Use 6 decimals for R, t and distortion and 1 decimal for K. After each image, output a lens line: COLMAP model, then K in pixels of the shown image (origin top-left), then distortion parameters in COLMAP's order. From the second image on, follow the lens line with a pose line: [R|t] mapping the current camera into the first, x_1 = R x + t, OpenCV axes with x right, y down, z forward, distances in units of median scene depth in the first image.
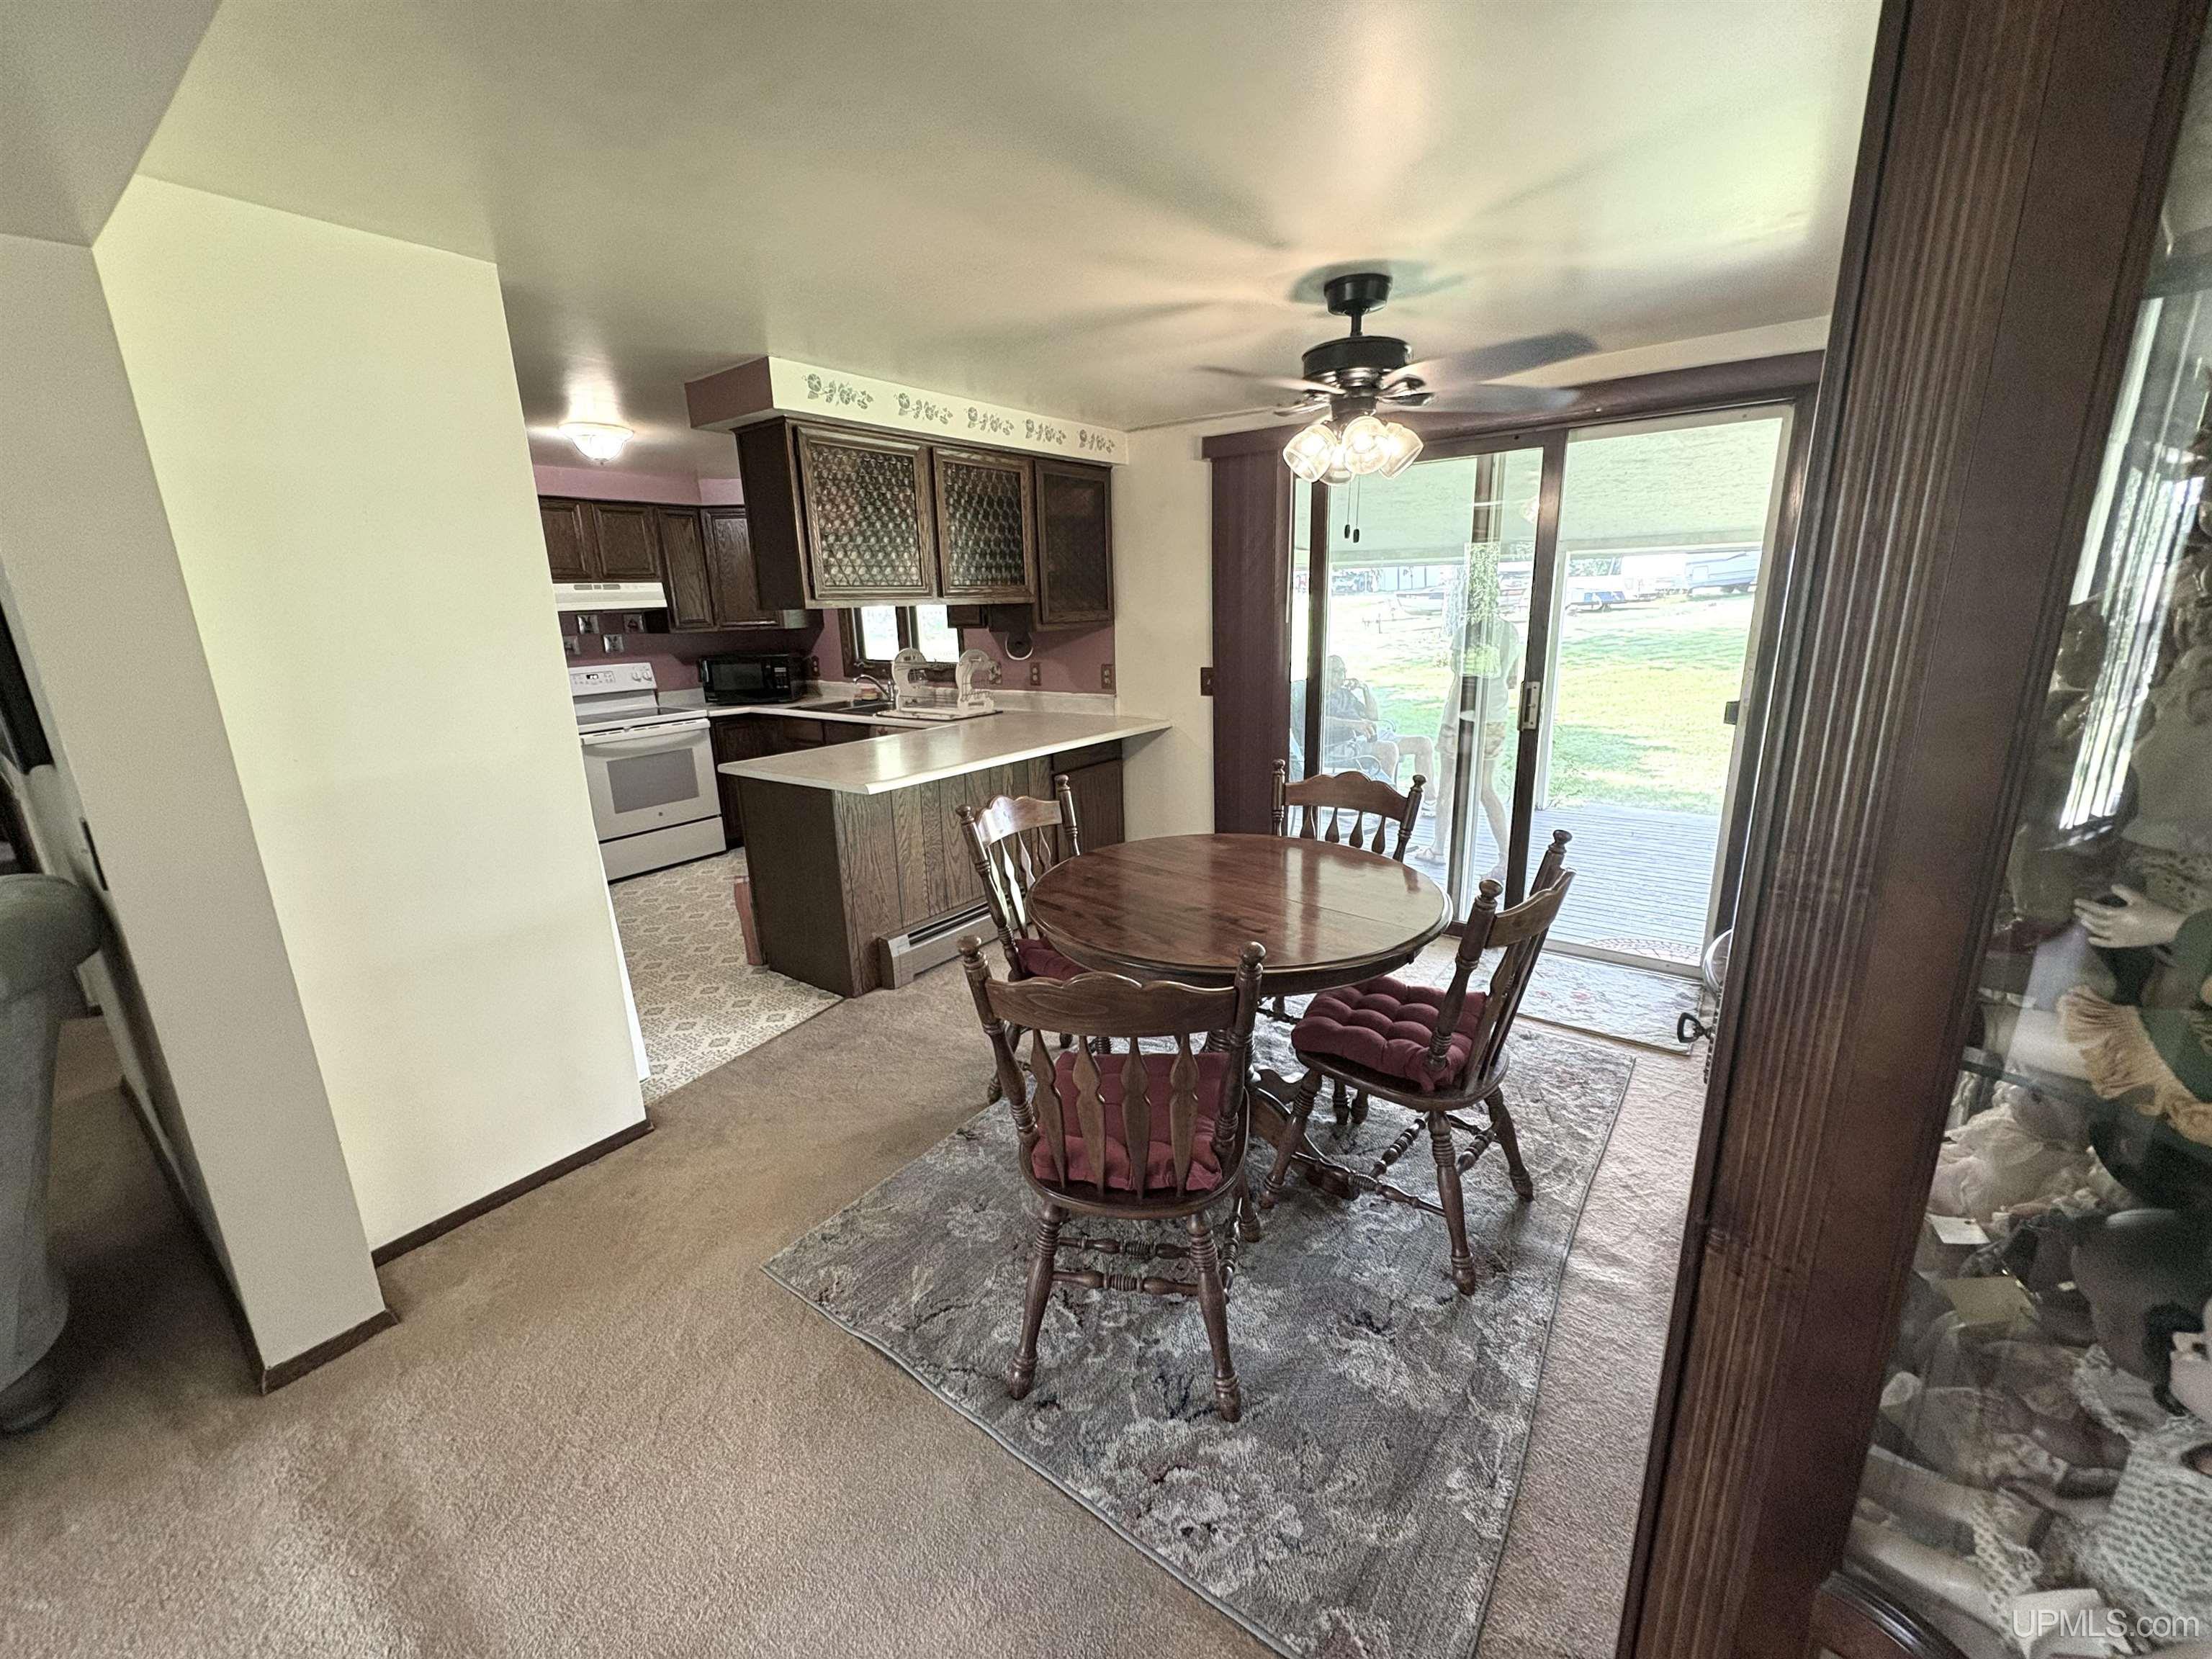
lens RADIAL K [[874.9, 0, 1113.8], [0, 874.9, 830.0], [0, 0, 1]] dist [-0.003226, 0.001759]
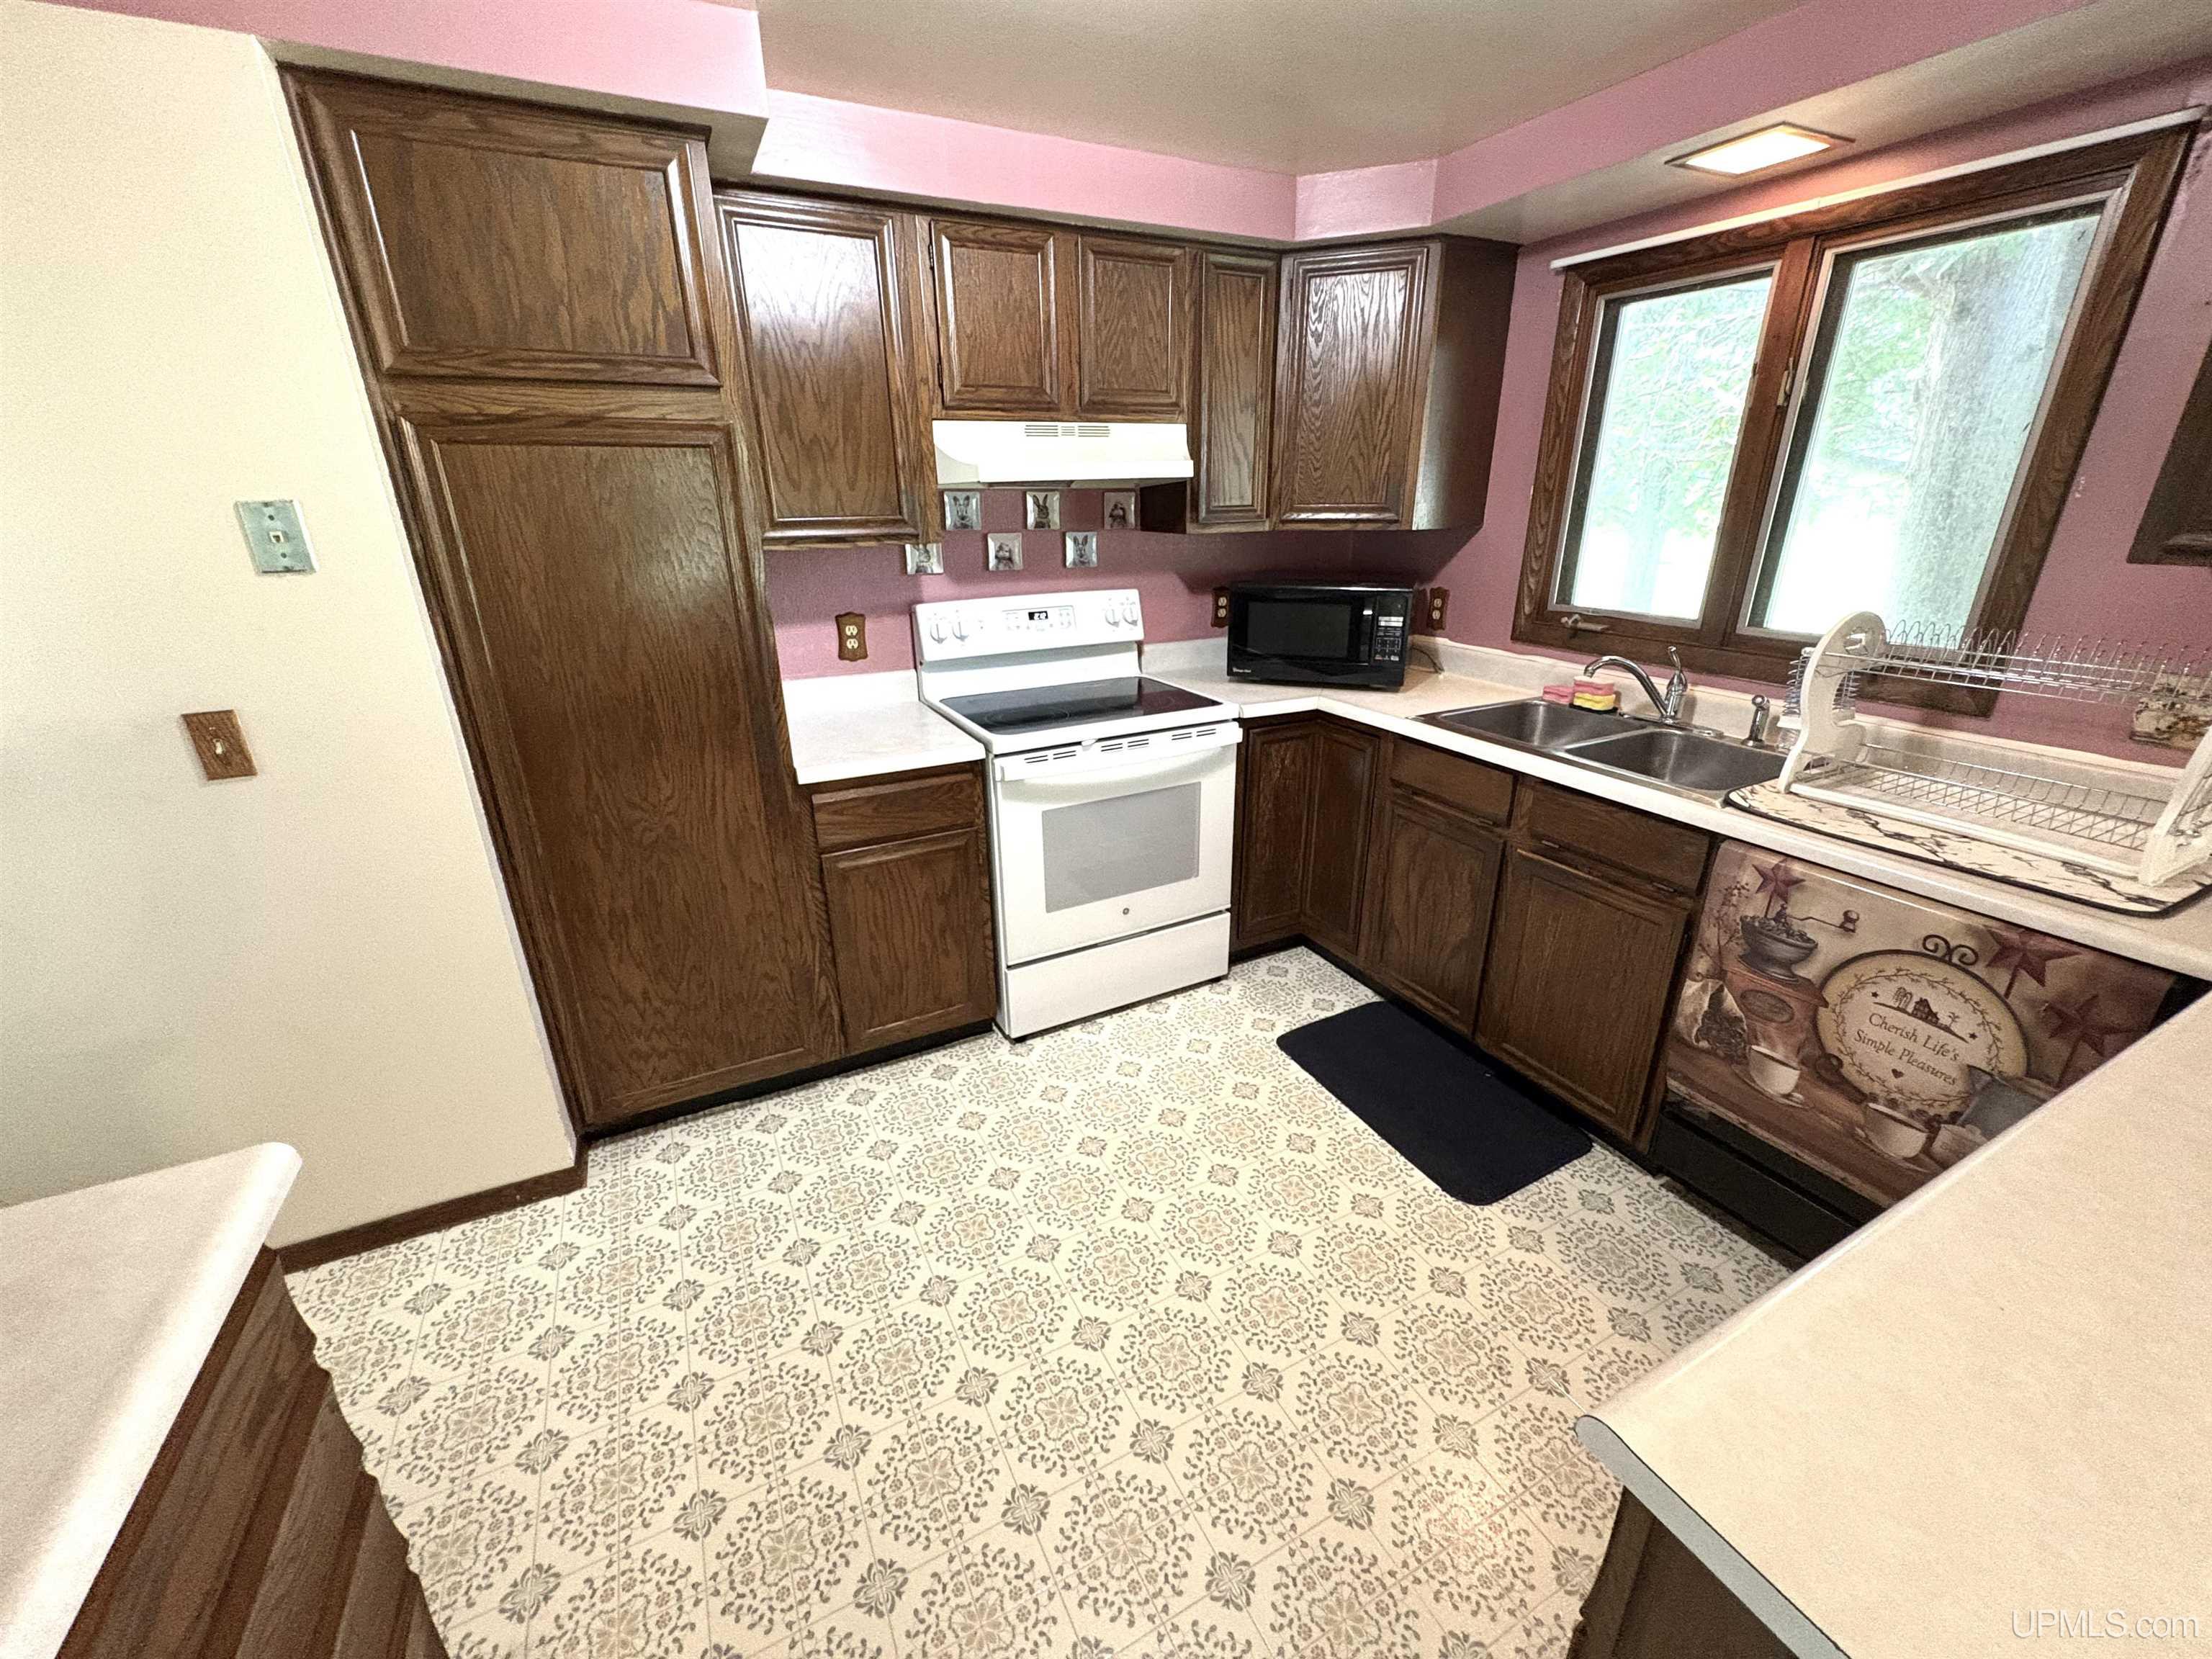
lens RADIAL K [[874.9, 0, 1109.9], [0, 874.9, 826.1], [0, 0, 1]] dist [-0.003226, 0.001759]
pose [[0.894786, 0.173362, -0.411466, -0.396431], [-0.123443, 0.981677, 0.145164, -0.163307], [0.429093, -0.079098, 0.899790, 0.663751]]
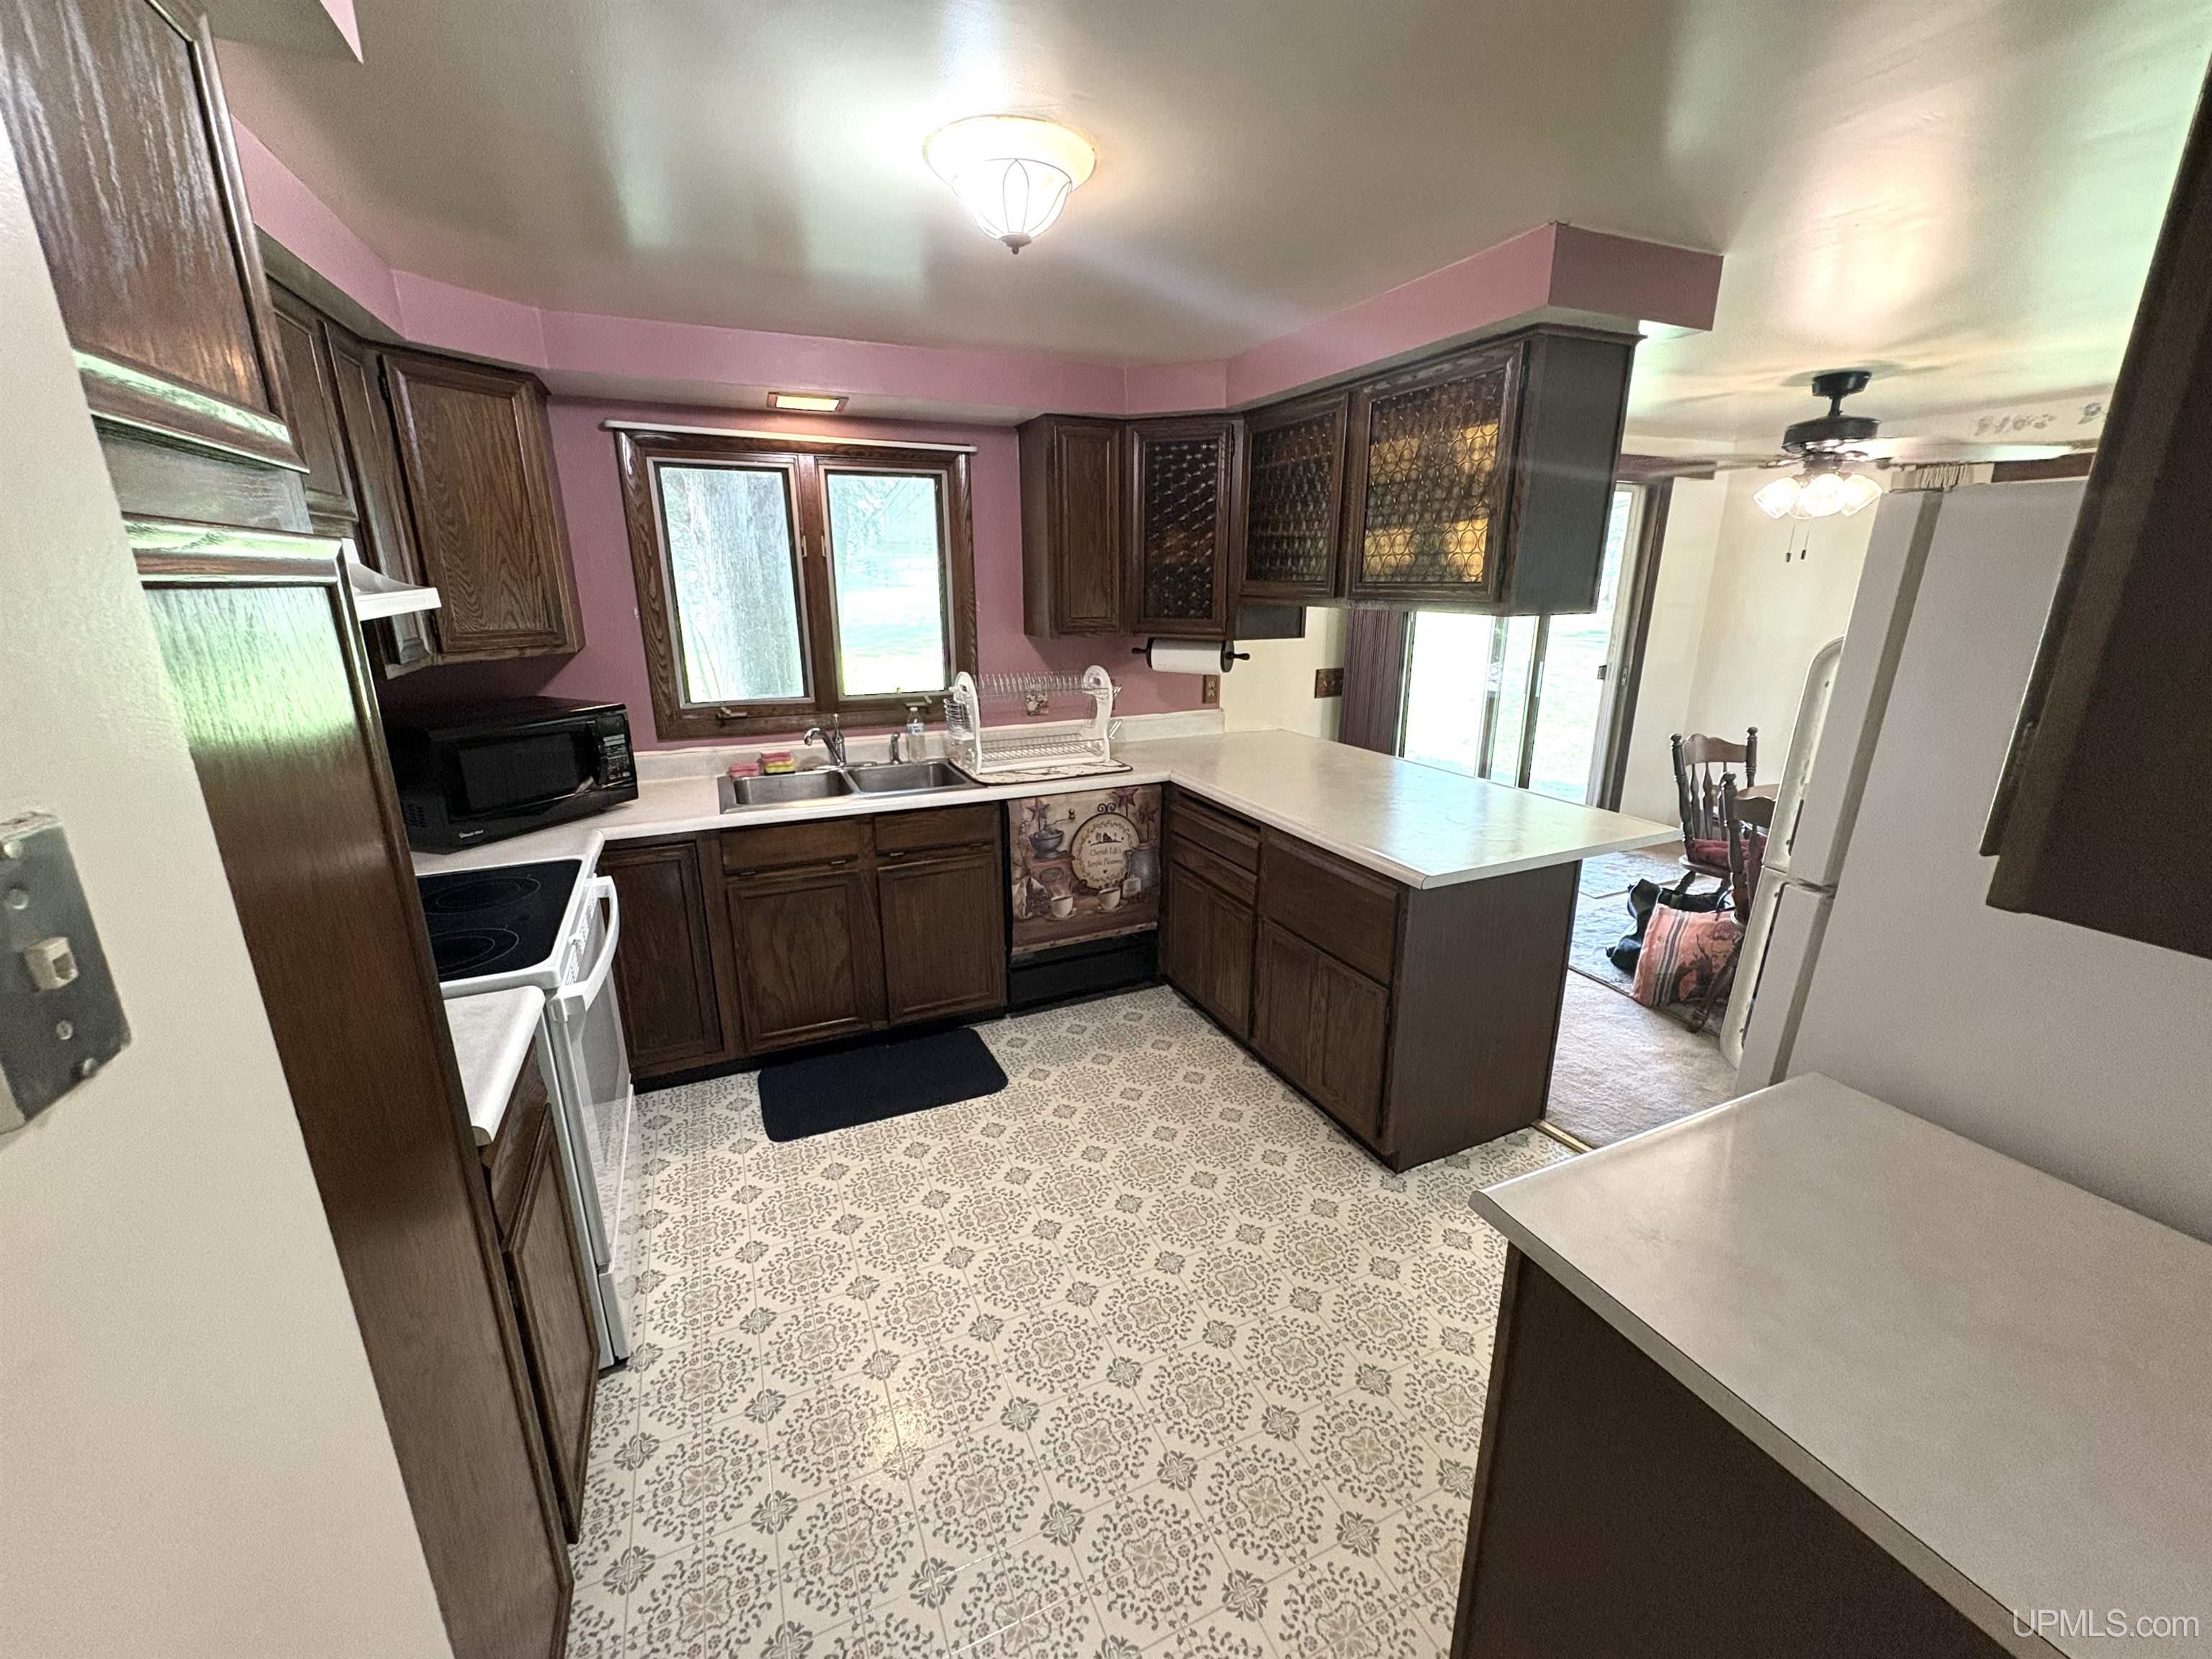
lens RADIAL K [[874.9, 0, 1099.8], [0, 874.9, 827.2], [0, 0, 1]] dist [-0.003226, 0.001759]
pose [[0.498431, -0.215001, 0.839846, -0.857498], [0.208530, 0.970050, 0.124575, -0.185707], [-0.841476, 0.113041, 0.528337, 0.705433]]
